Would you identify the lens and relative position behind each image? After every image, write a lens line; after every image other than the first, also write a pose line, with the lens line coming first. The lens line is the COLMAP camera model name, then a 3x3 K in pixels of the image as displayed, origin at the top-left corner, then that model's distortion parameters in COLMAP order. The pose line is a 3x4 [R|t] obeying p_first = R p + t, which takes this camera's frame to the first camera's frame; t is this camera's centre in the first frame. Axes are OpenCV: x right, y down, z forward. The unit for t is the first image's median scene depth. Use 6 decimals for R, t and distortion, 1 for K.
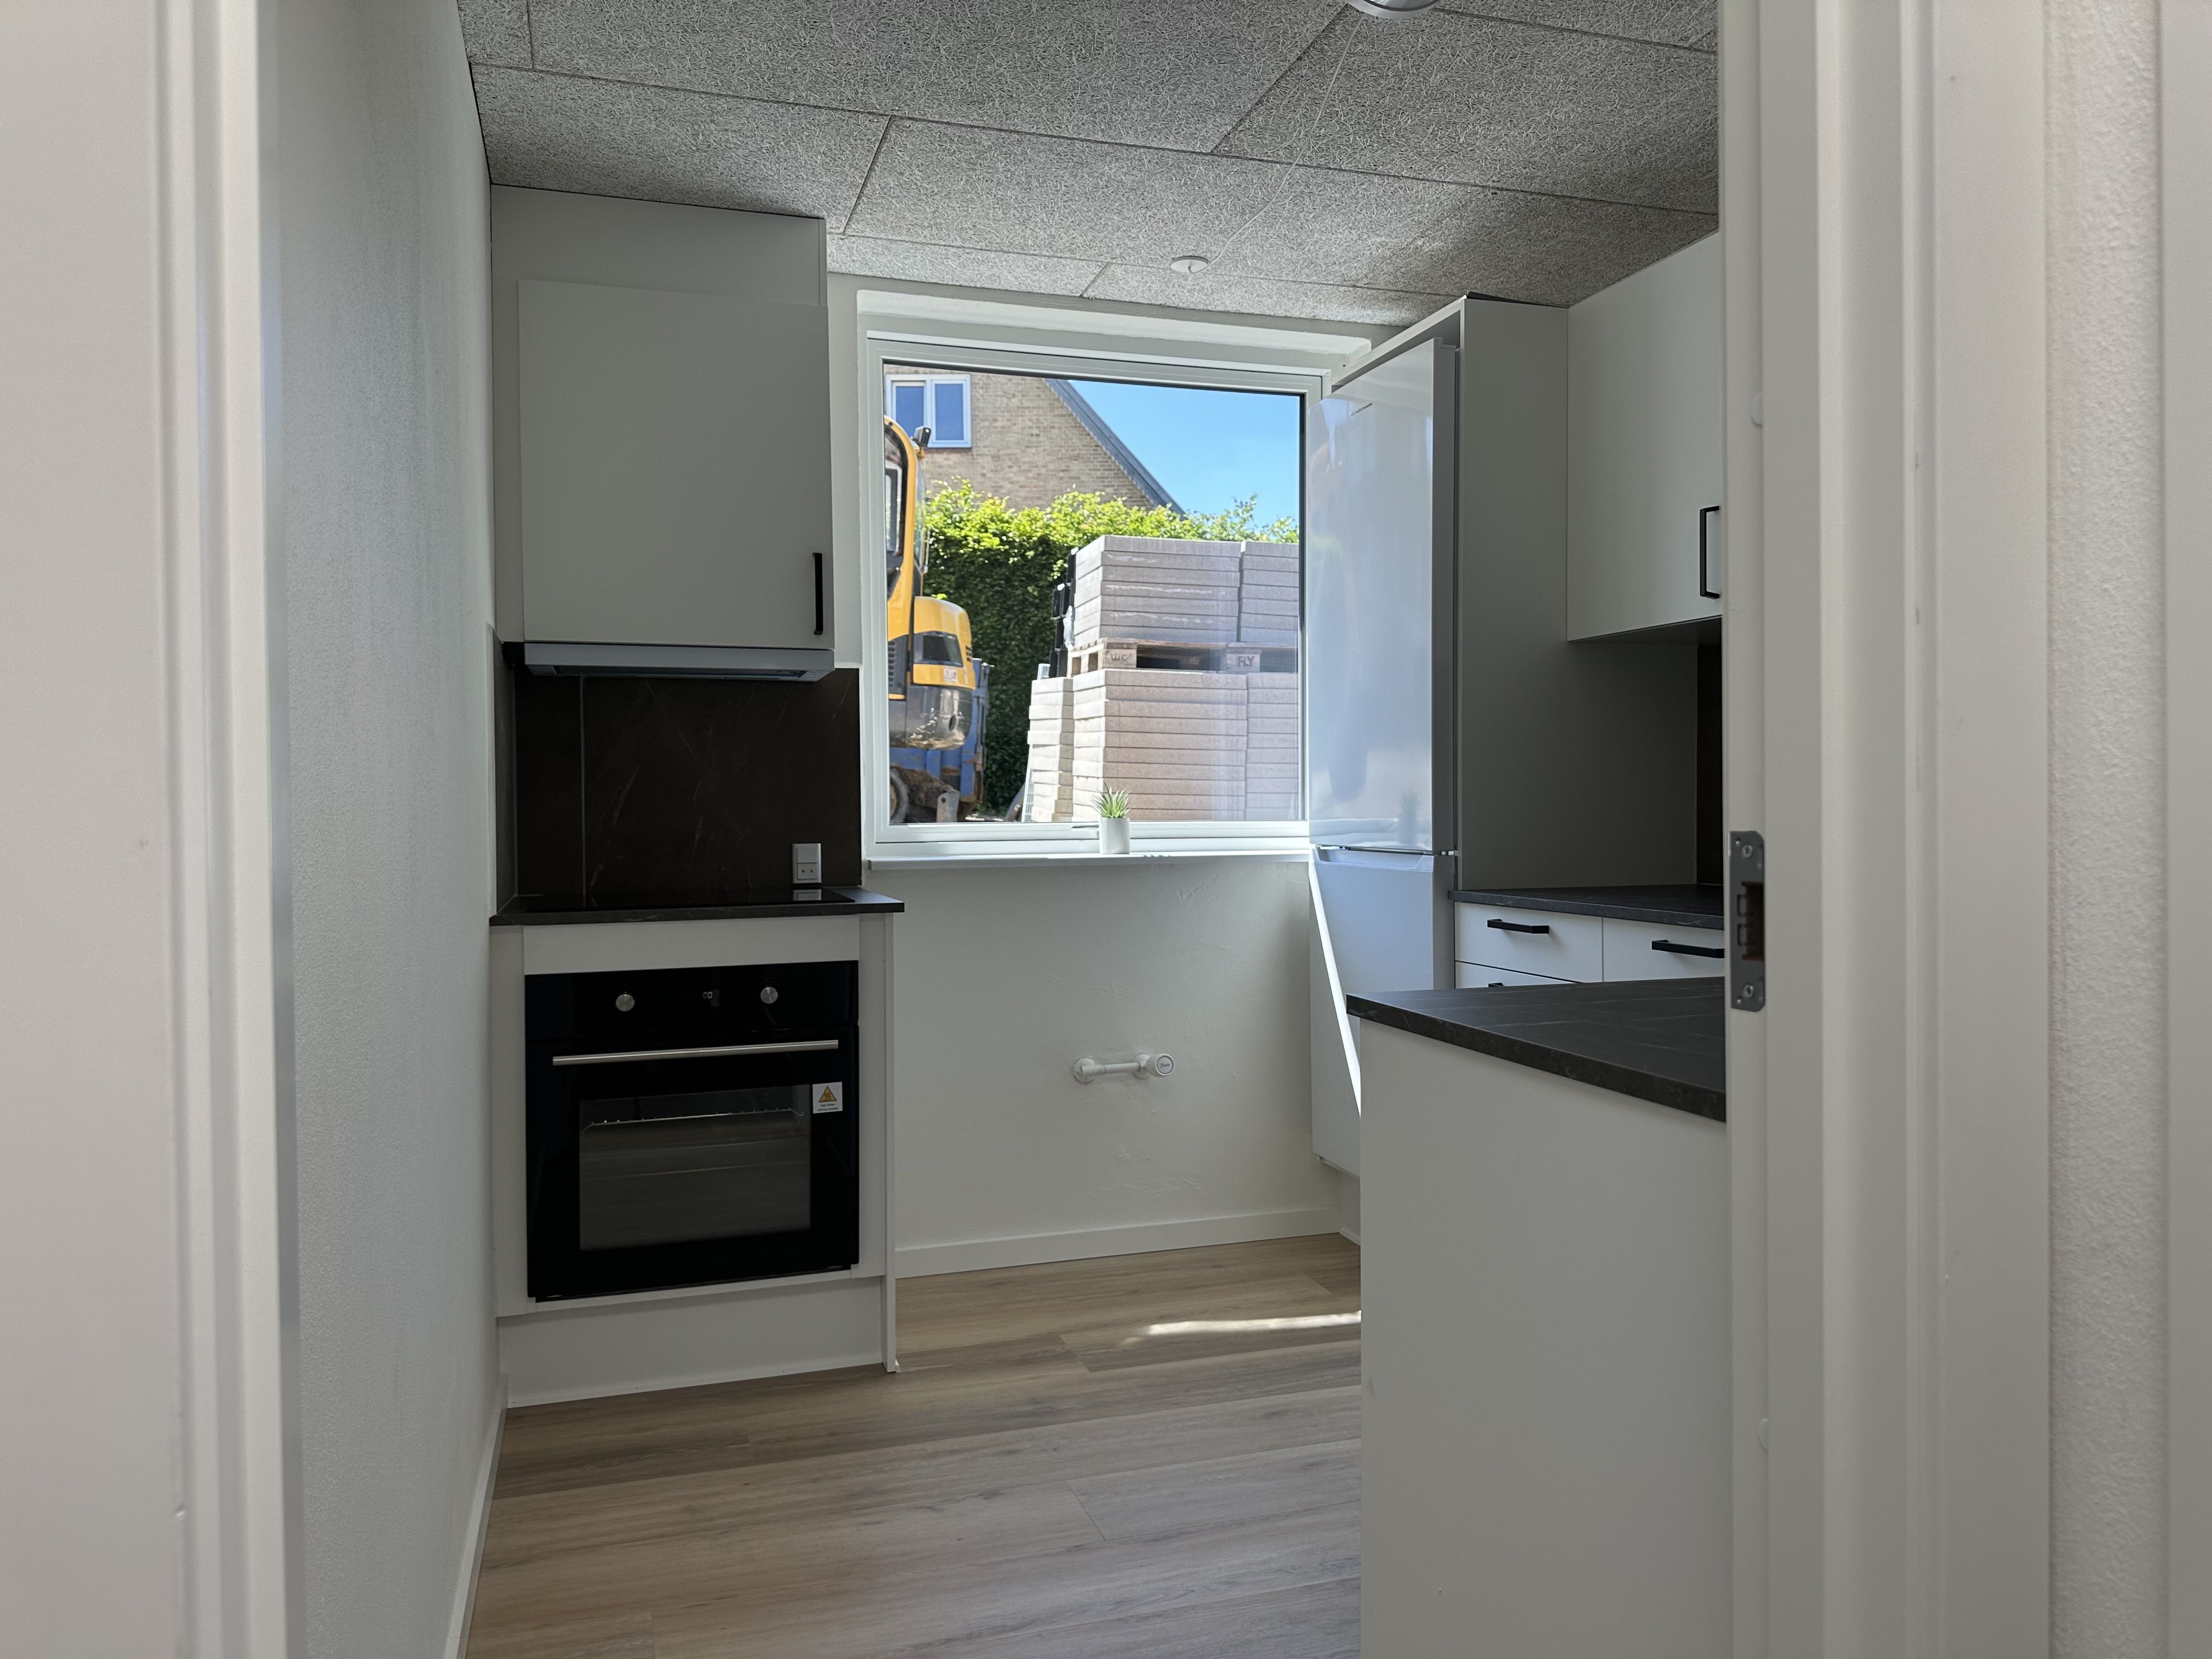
lens RADIAL K [[1551.4, 0, 1106.0], [0, 1551.4, 829.5], [0, 0, 1]] dist [0.173100, -0.310142]
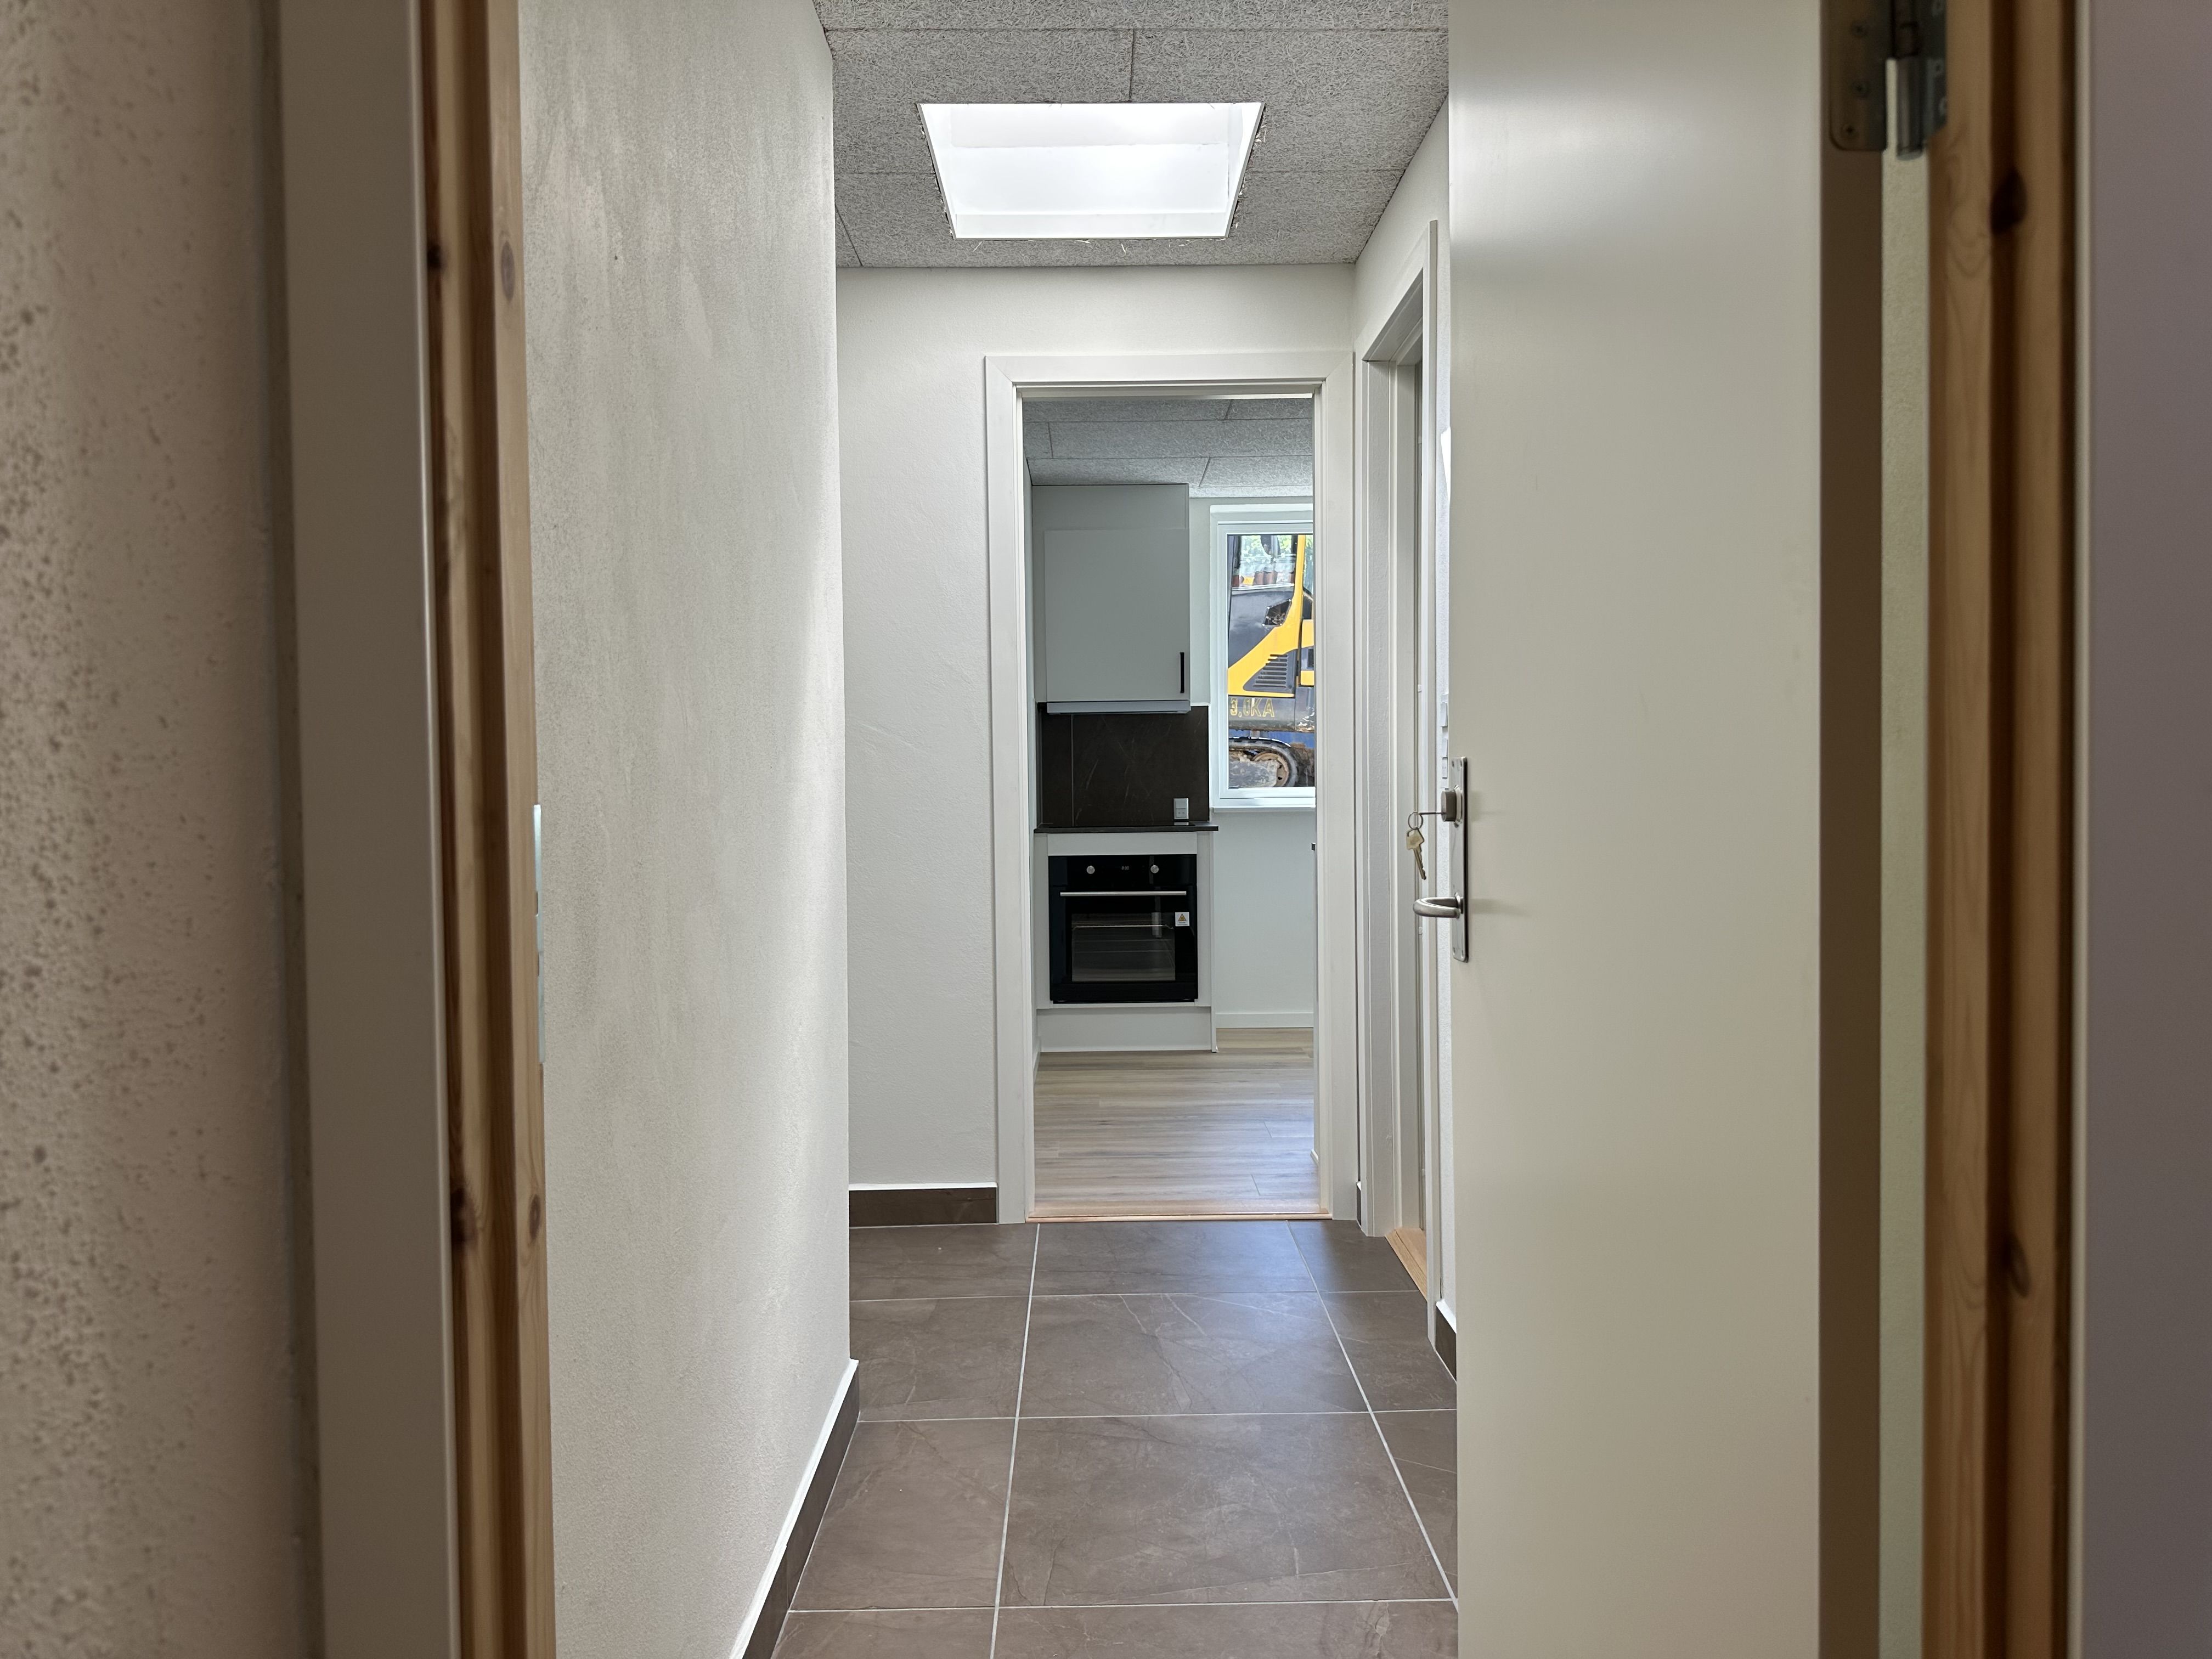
lens RADIAL K [[1551.4, 0, 1106.0], [0, 1551.4, 829.5], [0, 0, 1]] dist [0.173100, -0.310142]
pose [[0.955921, 0.007149, -0.293536, 0.328428], [-0.000946, 0.999773, 0.021270, 0.008117], [0.293621, -0.020055, 0.955711, -0.995120]]
